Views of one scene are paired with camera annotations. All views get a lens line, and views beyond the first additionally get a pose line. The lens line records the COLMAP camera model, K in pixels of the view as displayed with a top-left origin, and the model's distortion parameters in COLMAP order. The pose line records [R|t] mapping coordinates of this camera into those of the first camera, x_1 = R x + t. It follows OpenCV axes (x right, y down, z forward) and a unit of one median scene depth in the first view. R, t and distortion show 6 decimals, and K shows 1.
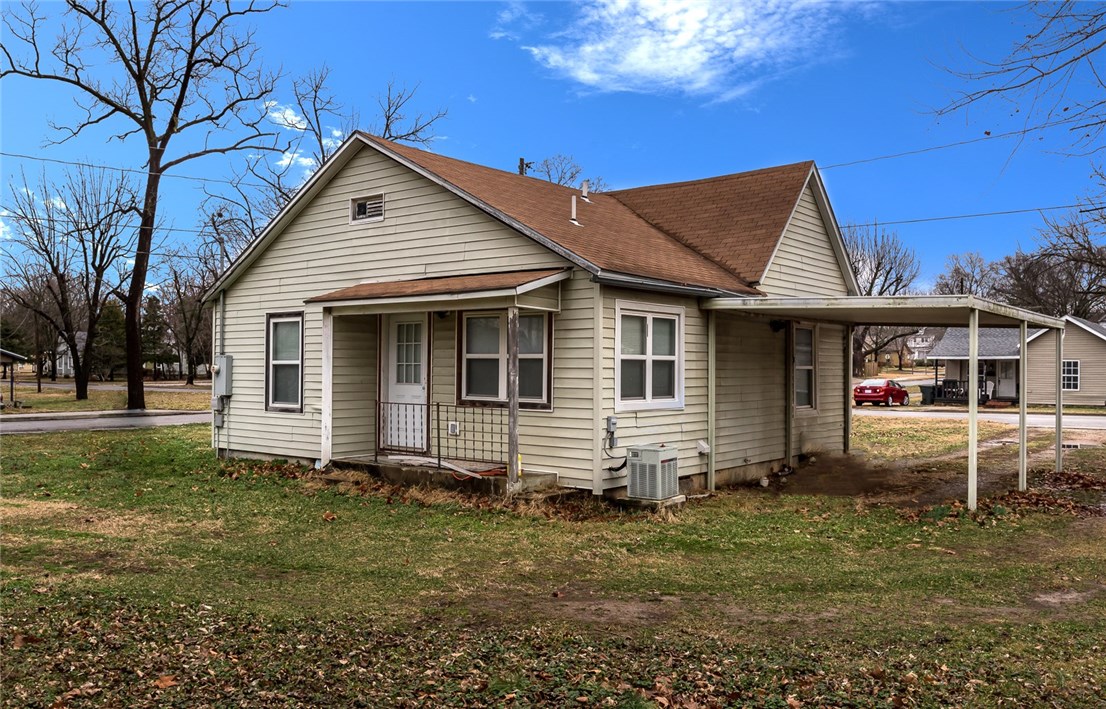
lens RADIAL K [[899.2, 0, 550.9], [0, 899.2, 355.9], [0, 0, 1]] dist [-0.000968, 0.000014]
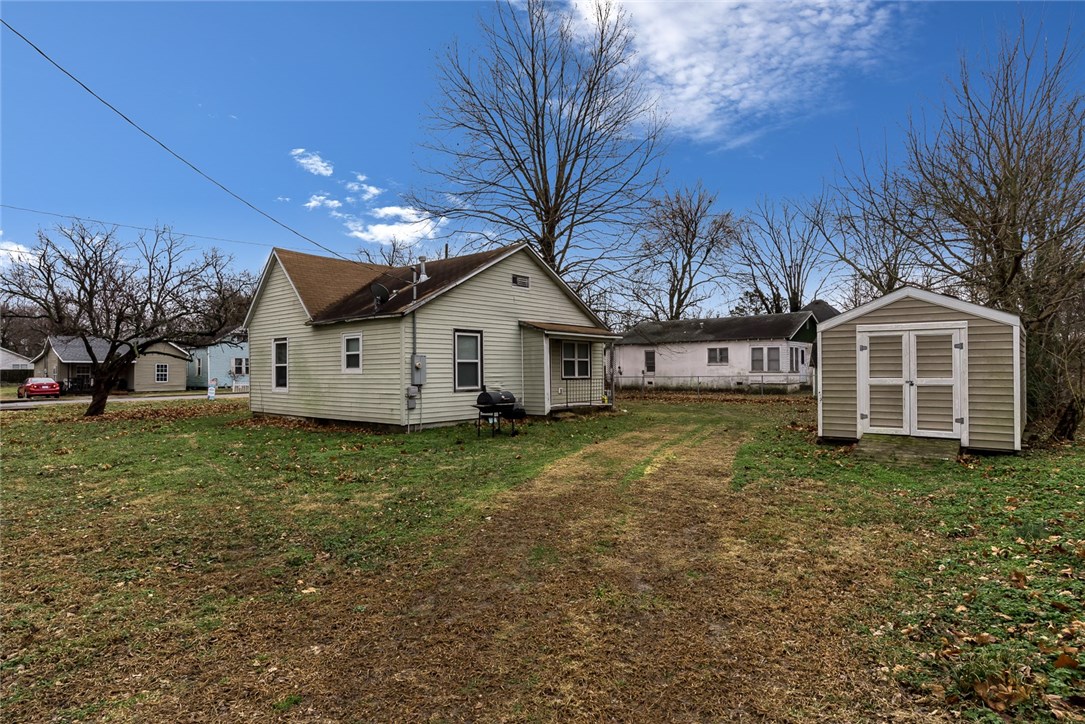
lens RADIAL K [[598.9, 0, 539.2], [0, 598.9, 358.9], [0, 0, 1]] dist [0.002381, 0.001468]
pose [[0.007930, 0.013299, 0.999880, -1.338668], [-0.006921, 0.999888, -0.013245, 0.016564], [-0.999945, -0.006815, 0.008021, 0.854354]]
